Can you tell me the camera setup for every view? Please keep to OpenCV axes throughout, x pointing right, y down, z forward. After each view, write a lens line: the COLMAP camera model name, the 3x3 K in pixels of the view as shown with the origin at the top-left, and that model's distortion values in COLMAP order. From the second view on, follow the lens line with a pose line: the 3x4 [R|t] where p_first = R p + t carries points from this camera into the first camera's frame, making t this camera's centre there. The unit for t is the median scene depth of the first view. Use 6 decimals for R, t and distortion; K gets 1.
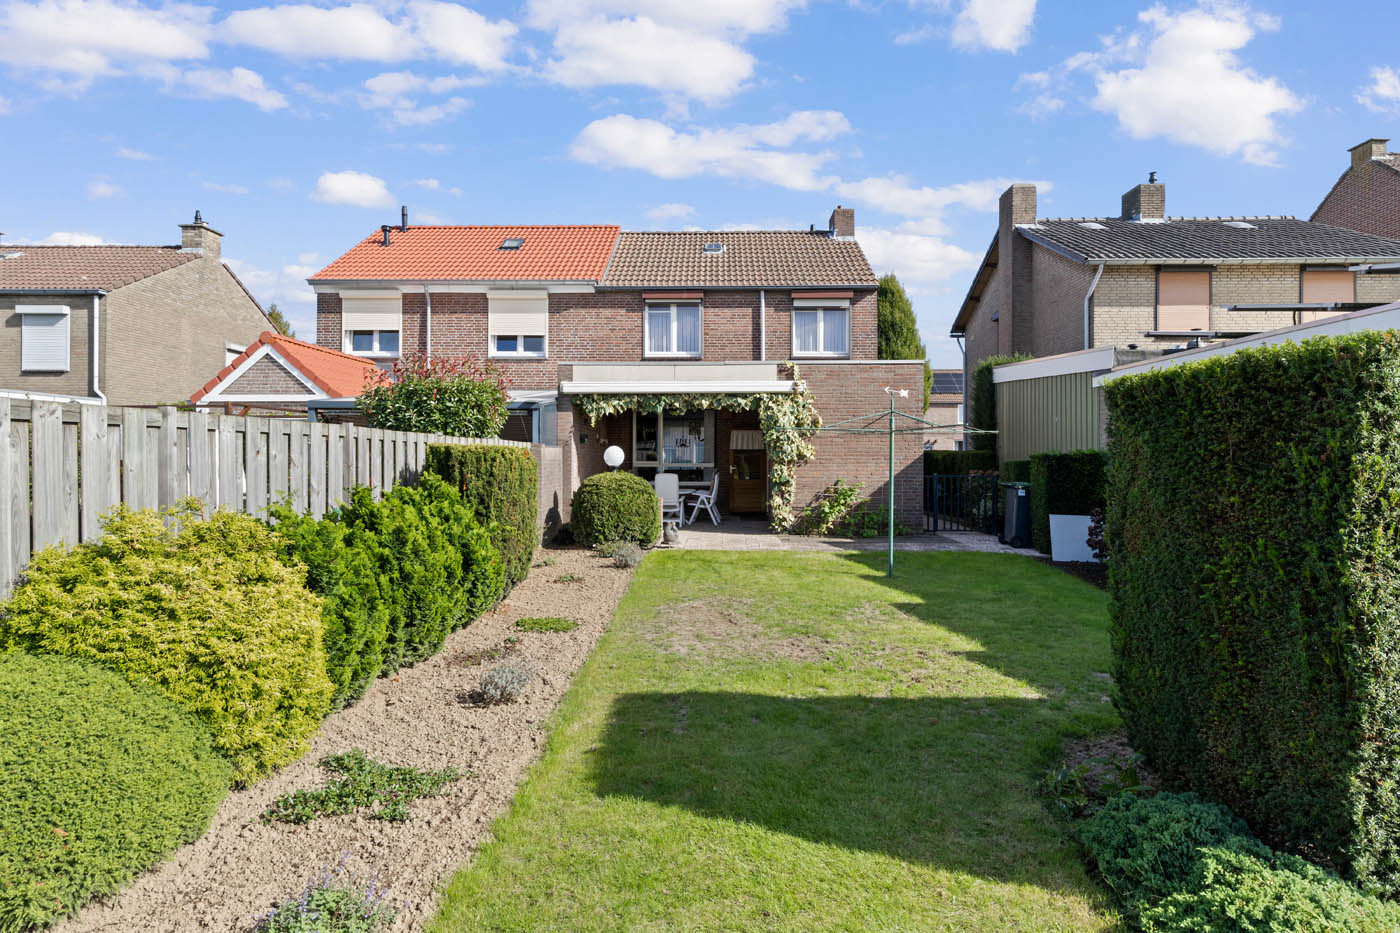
lens RADIAL K [[696.3, 0, 704.7], [0, 696.3, 463.3], [0, 0, 1]] dist [0.001184, -0.000719]
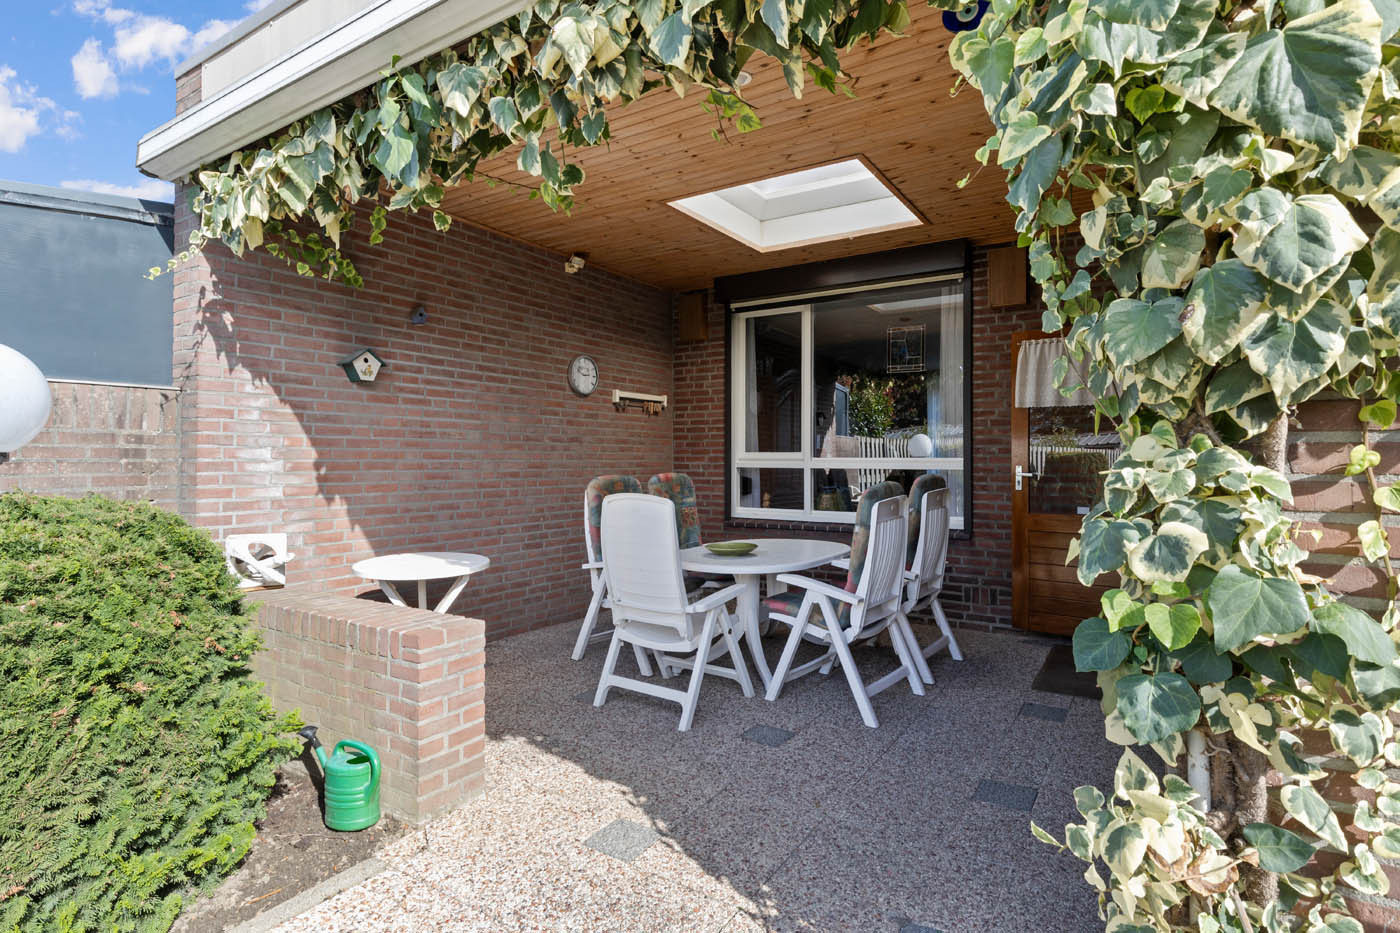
lens RADIAL K [[696.3, 0, 704.7], [0, 696.3, 463.3], [0, 0, 1]] dist [0.001184, -0.000719]
pose [[0.855254, 0.002813, -0.518202, 0.076568], [-0.004175, 0.999990, -0.001462, 0.004054], [0.518193, 0.003414, 0.855257, 0.681789]]
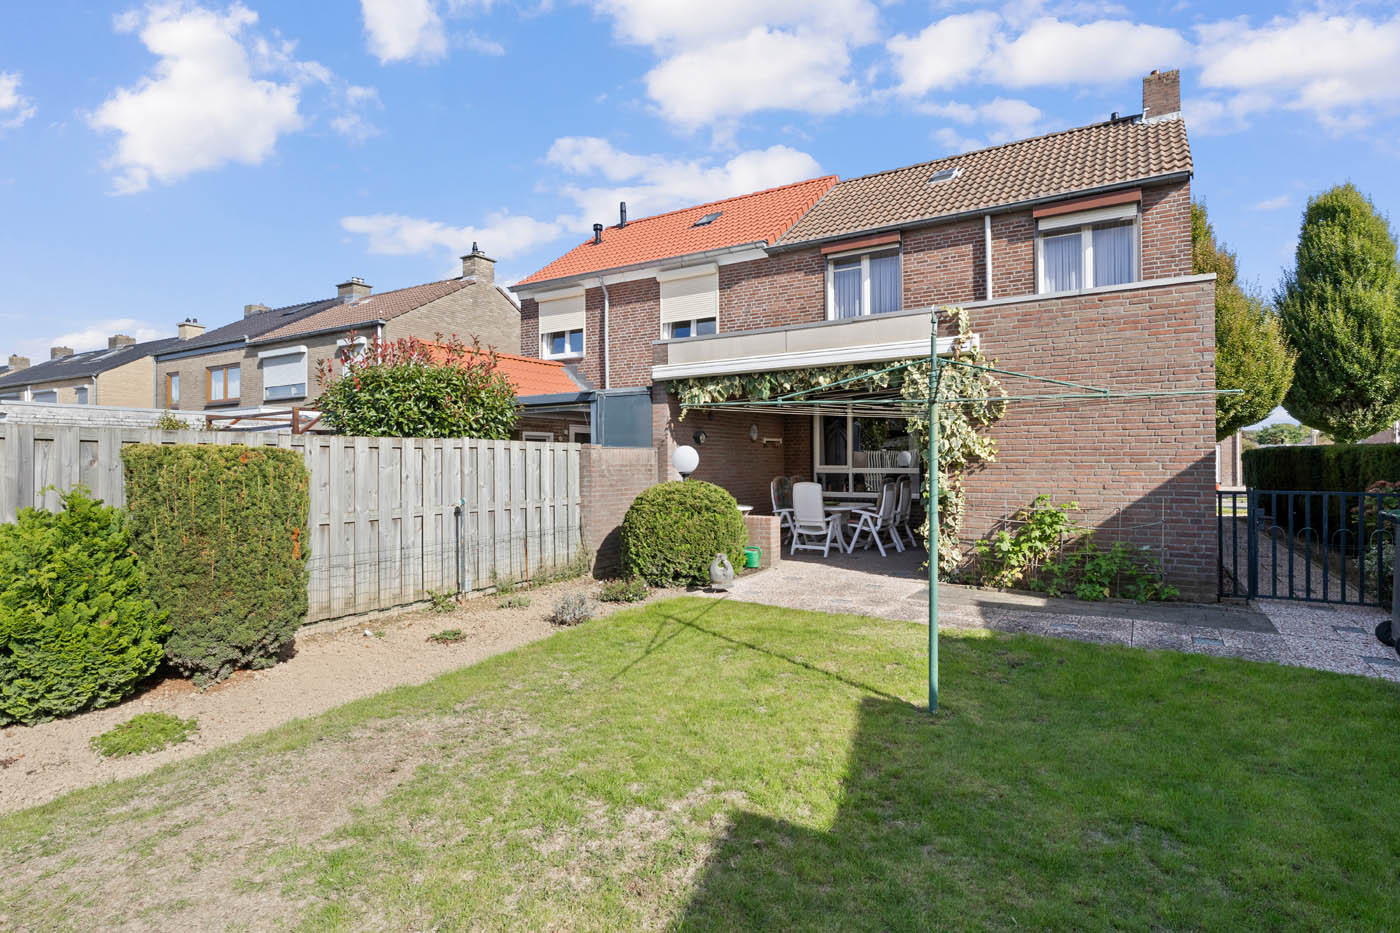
lens RADIAL K [[696.3, 0, 704.7], [0, 696.3, 463.3], [0, 0, 1]] dist [0.001184, -0.000719]
pose [[0.861292, -0.005048, -0.508086, 0.190176], [0.003487, 0.999986, -0.004024, -0.002094], [0.508099, 0.001694, 0.861297, 0.267206]]
